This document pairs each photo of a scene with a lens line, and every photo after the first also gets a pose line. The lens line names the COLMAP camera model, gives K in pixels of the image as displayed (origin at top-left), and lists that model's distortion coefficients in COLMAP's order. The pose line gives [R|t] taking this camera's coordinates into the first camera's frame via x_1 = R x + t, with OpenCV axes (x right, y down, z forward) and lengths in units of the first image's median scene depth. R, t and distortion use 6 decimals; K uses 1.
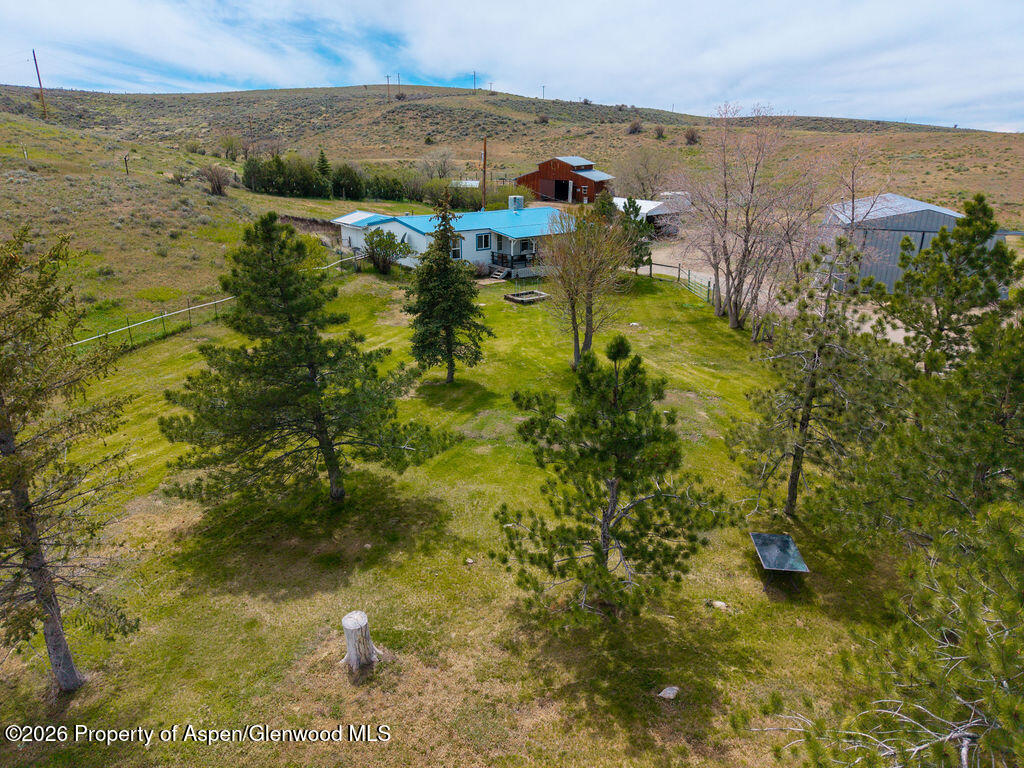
lens RADIAL K [[684.1, 0, 507.6], [0, 684.1, 385.0], [0, 0, 1]] dist [0.022820, -0.019000]
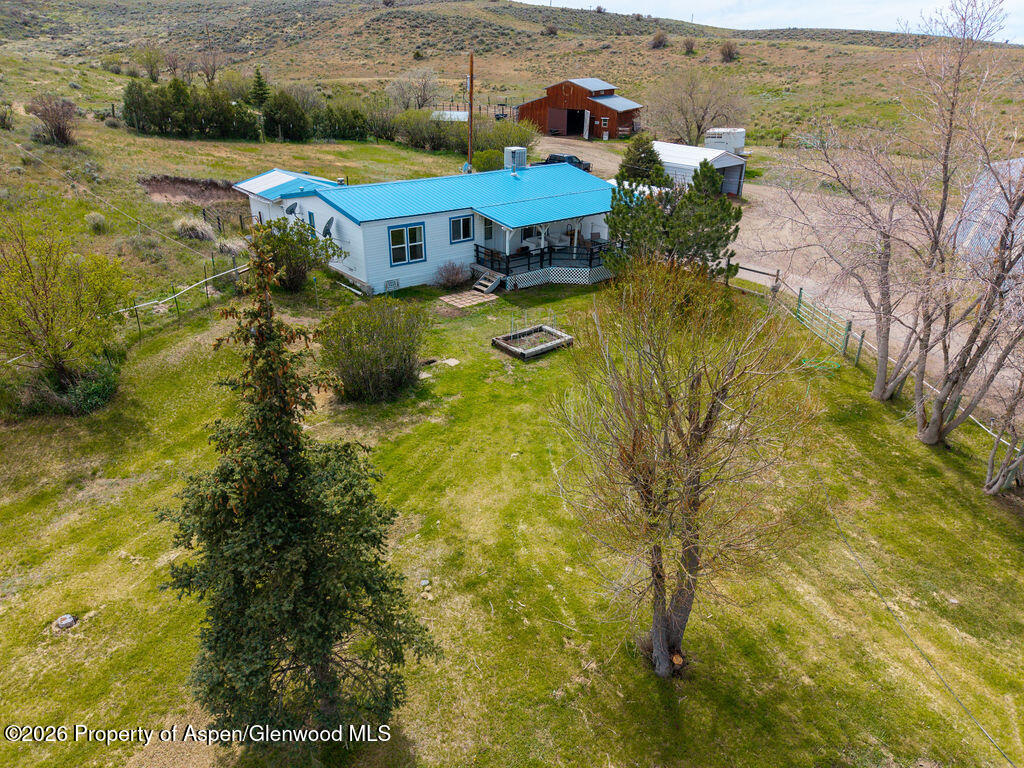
lens RADIAL K [[684.1, 0, 507.6], [0, 684.1, 385.0], [0, 0, 1]] dist [0.022820, -0.019000]
pose [[0.999971, 0.007384, -0.002079, 0.006337], [-0.007122, 0.994363, 0.105787, -0.096921], [0.002849, -0.105769, 0.994387, 0.262119]]
